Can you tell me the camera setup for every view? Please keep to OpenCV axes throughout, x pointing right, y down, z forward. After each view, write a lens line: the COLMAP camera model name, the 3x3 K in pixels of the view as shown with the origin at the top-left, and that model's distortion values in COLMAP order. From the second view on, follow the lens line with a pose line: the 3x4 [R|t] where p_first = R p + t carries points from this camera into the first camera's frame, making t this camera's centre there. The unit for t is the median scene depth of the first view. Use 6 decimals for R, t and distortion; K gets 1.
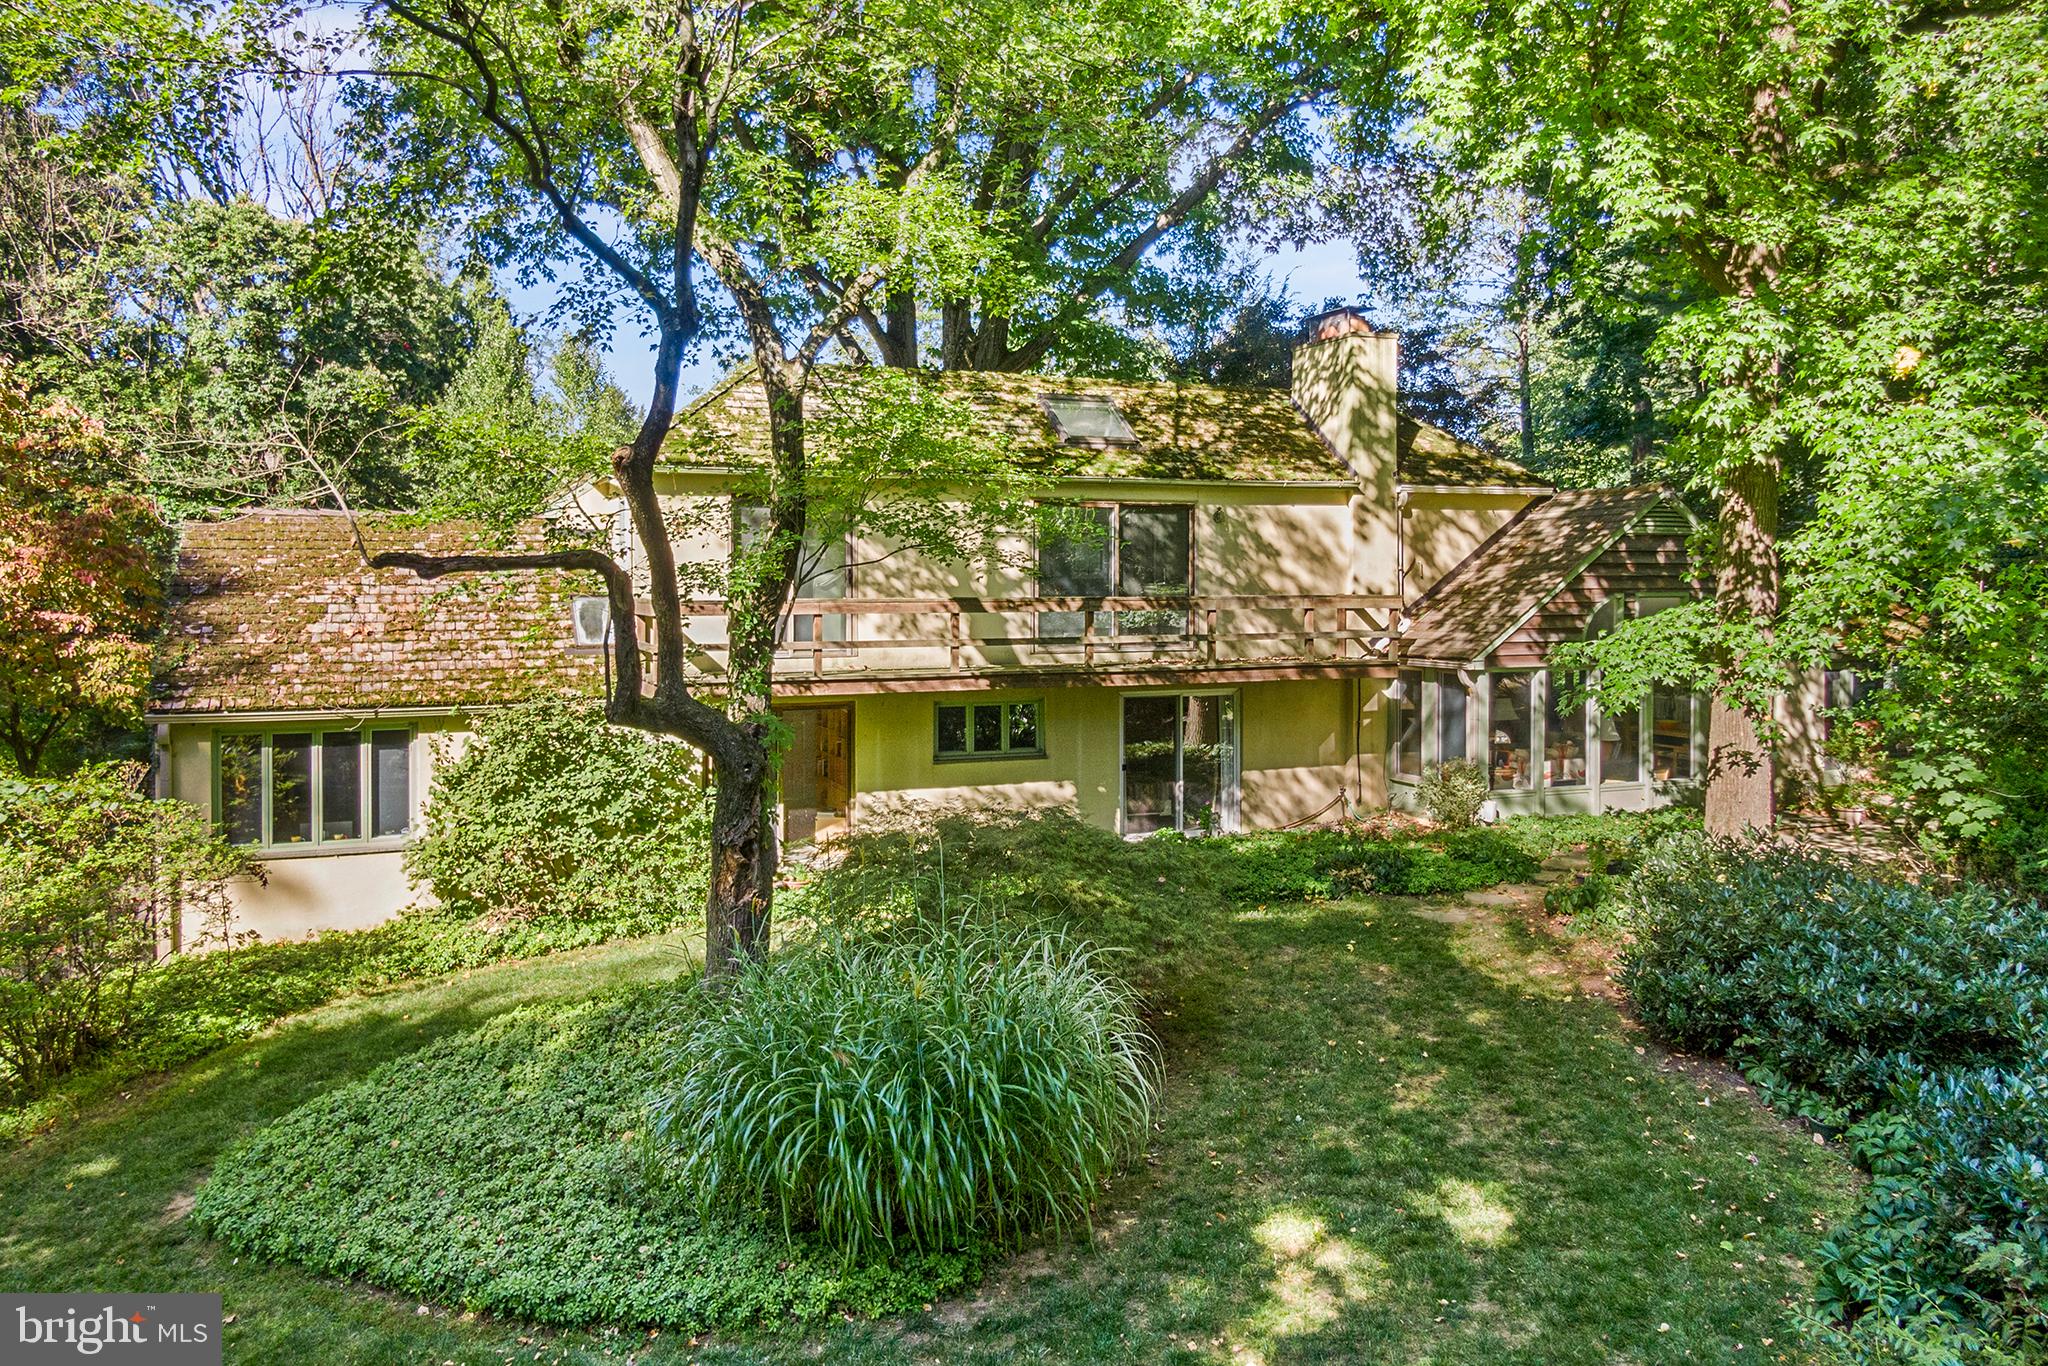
lens RADIAL K [[1474.5, 0, 1024.0], [0, 1474.5, 683.0], [0, 0, 1]] dist [0.028935, -0.043950]
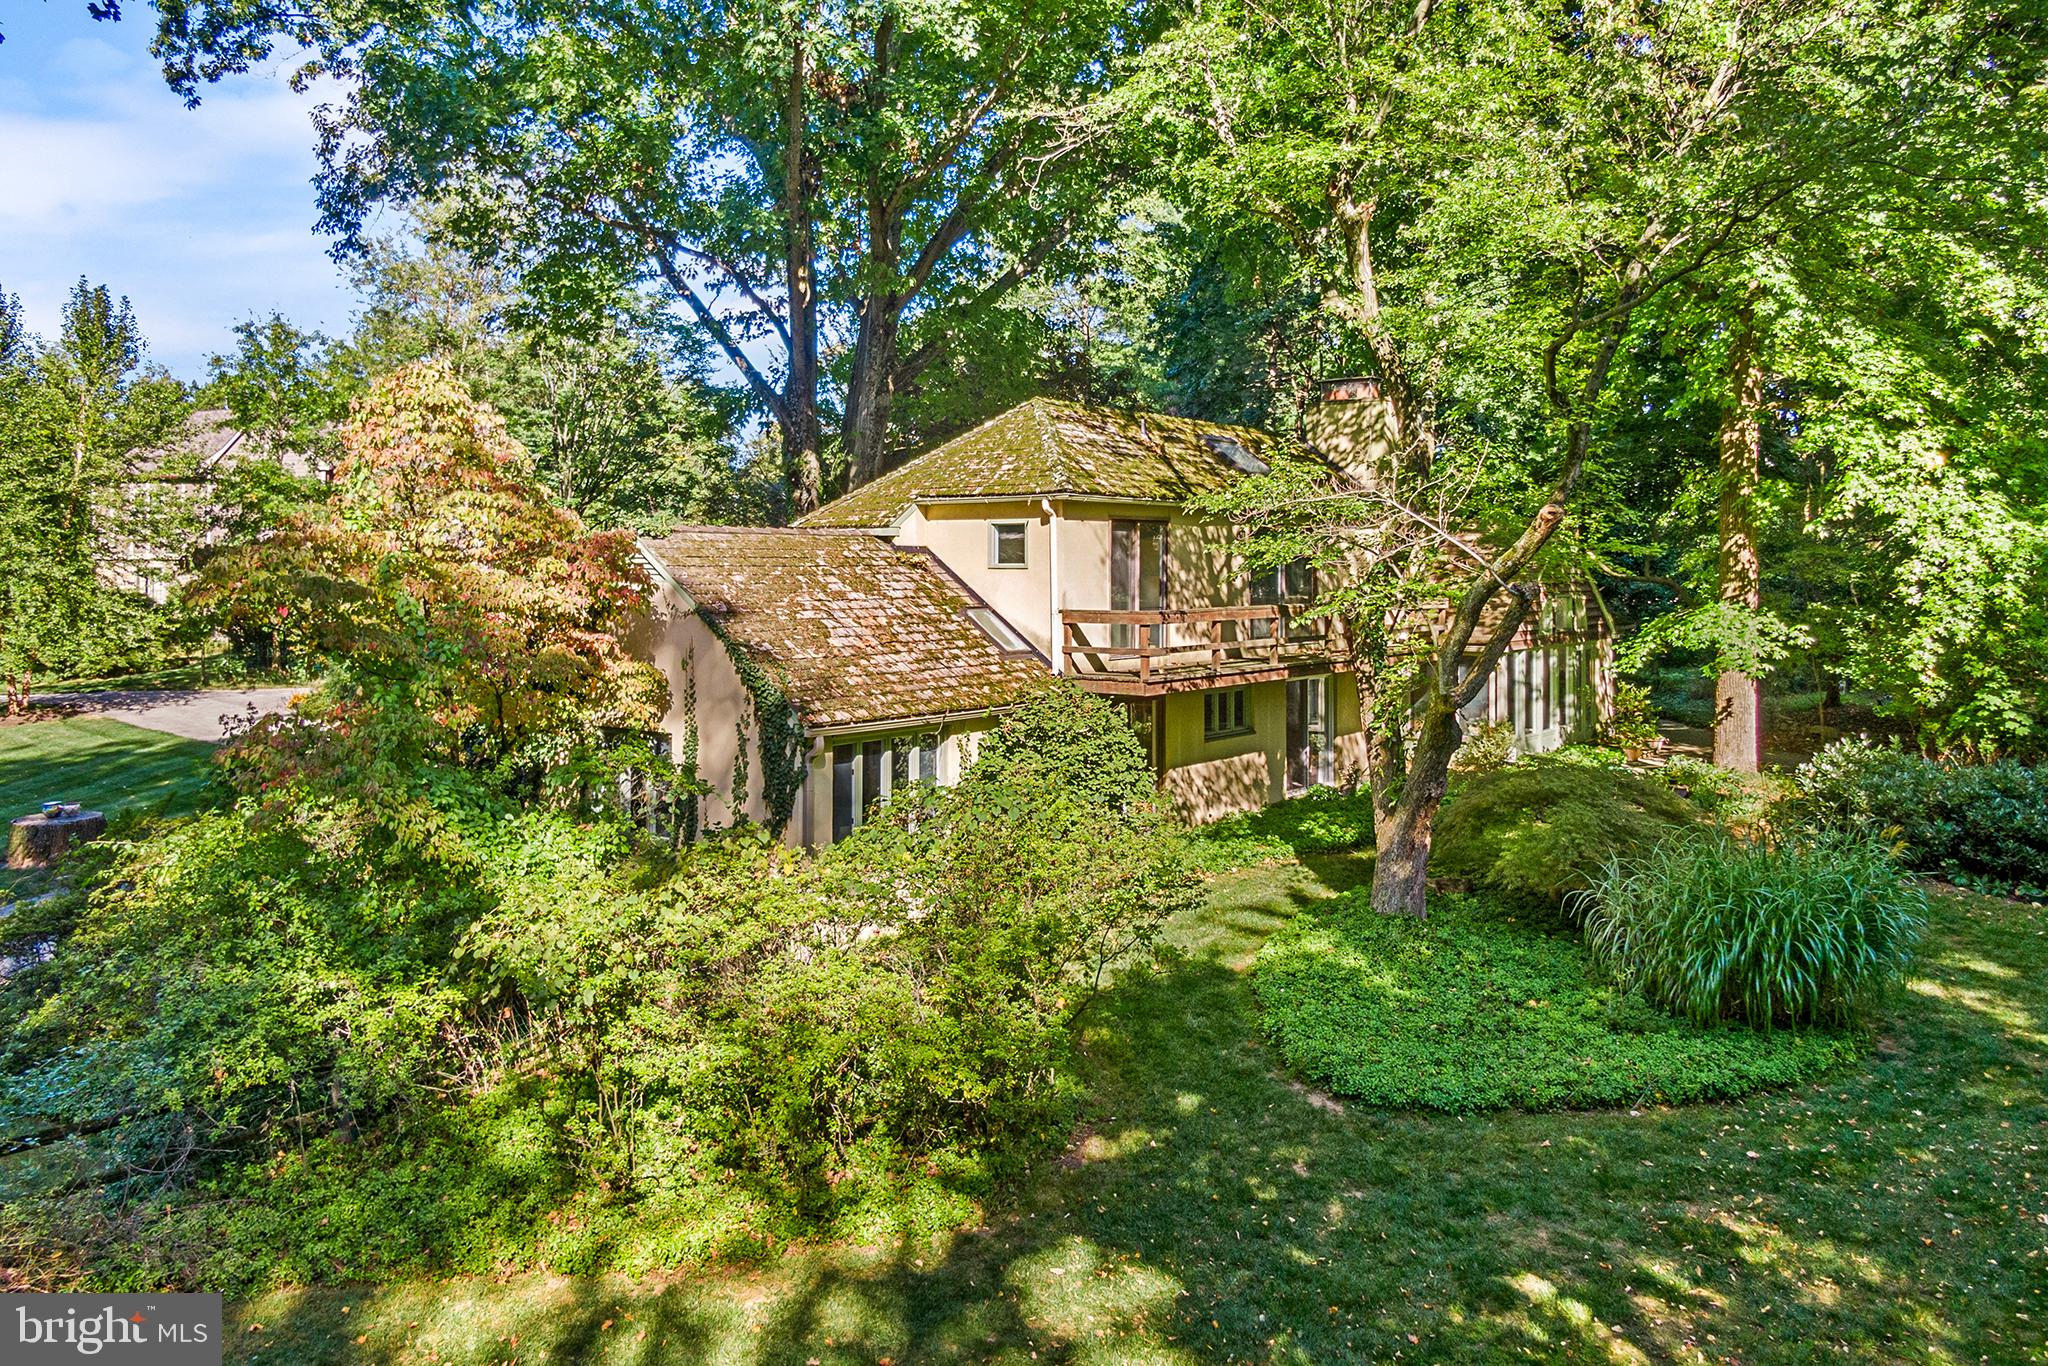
lens RADIAL K [[1474.5, 0, 1024.0], [0, 1474.5, 683.0], [0, 0, 1]] dist [0.028935, -0.043950]
pose [[0.857502, -0.039104, 0.512992, -0.830903], [0.037683, 0.999203, 0.013177, -0.015662], [-0.513098, 0.008032, 0.858292, 0.036206]]
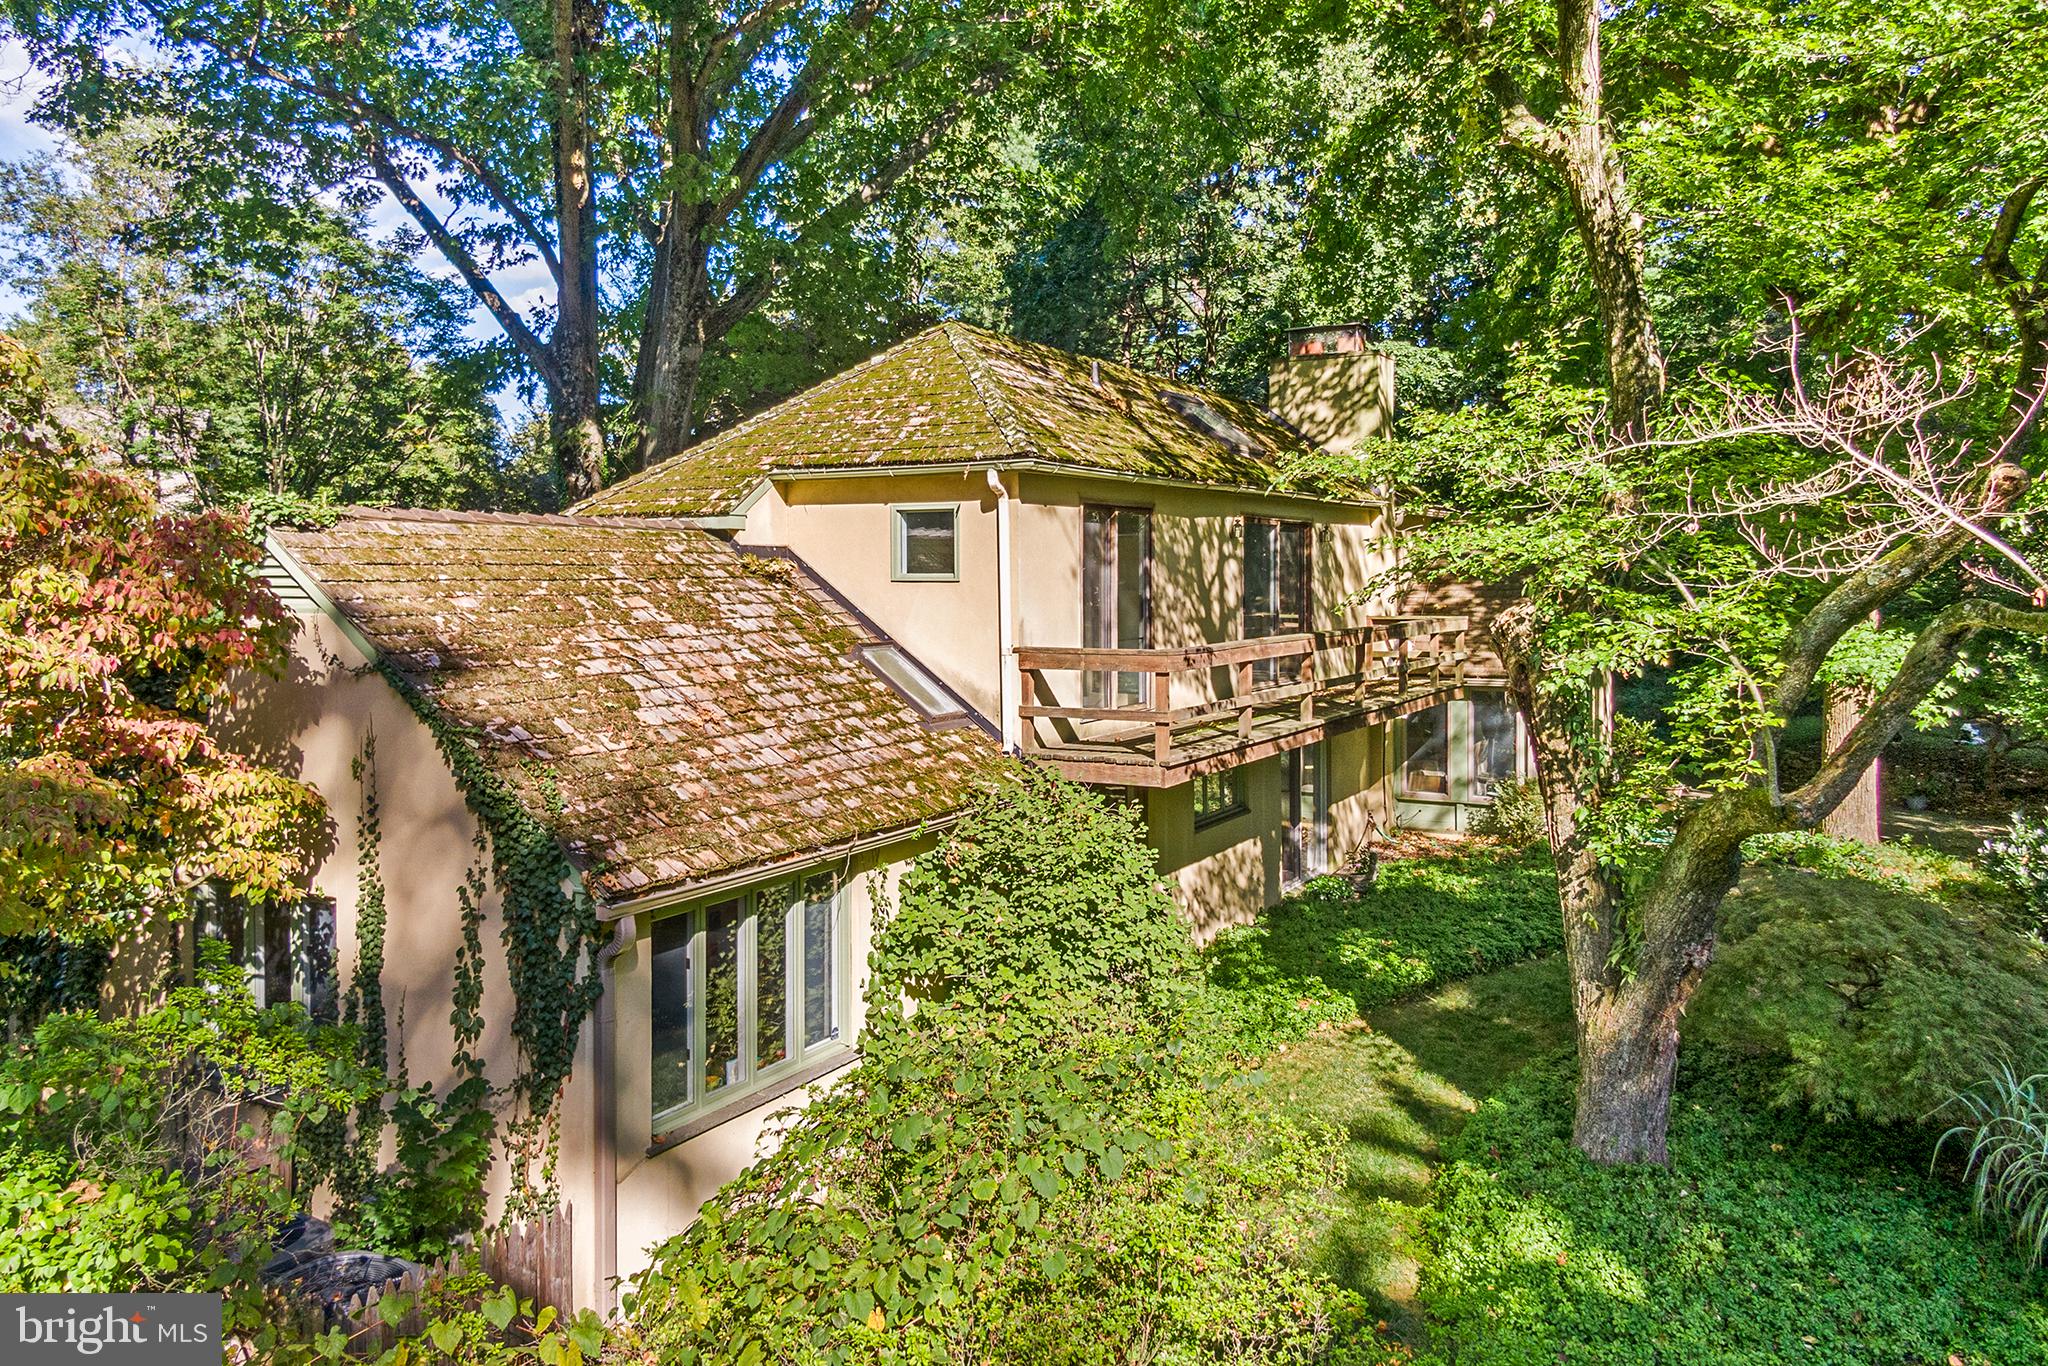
lens RADIAL K [[1497.1, 0, 1027.5], [0, 1497.1, 654.1], [0, 0, 1]] dist [0.035603, -0.071613]
pose [[0.775236, -0.036431, 0.630620, -0.677435], [0.050982, 0.998687, -0.004979, -0.047334], [-0.629611, 0.036011, 0.776075, 0.416474]]
